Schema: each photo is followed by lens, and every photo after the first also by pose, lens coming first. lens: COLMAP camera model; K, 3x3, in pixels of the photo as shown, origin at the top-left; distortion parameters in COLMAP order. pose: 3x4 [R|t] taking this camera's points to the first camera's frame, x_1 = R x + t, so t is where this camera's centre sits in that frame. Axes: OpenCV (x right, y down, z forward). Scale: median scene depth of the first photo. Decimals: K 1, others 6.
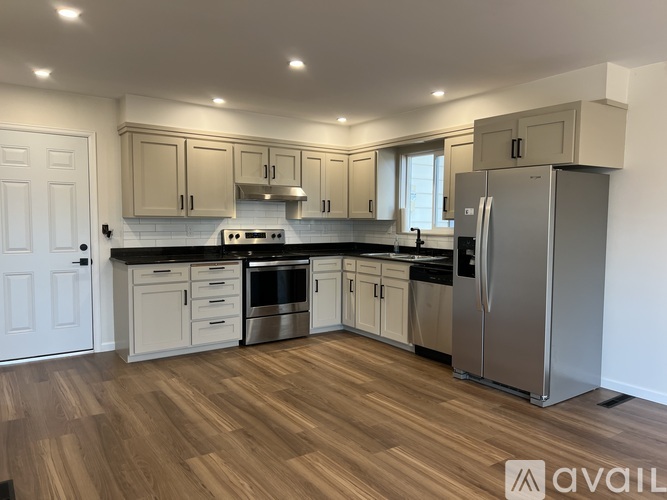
lens RADIAL K [[524.2, 0, 333.5], [0, 524.2, 250.0], [0, 0, 1]] dist [0.066843, -0.007116]
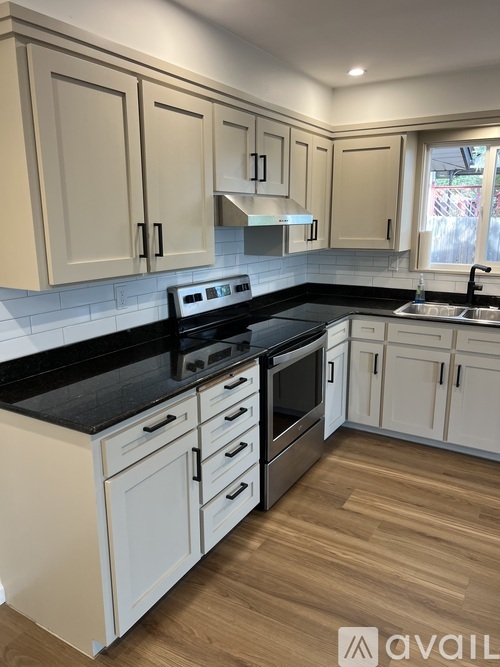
lens RADIAL K [[524.2, 0, 250.0], [0, 524.2, 333.5], [0, 0, 1]] dist [0.066843, -0.007116]
pose [[0.903560, -0.102500, 0.416021, -0.362317], [0.032184, 0.984457, 0.172652, -0.080315], [-0.427252, -0.142612, 0.892814, 0.530406]]
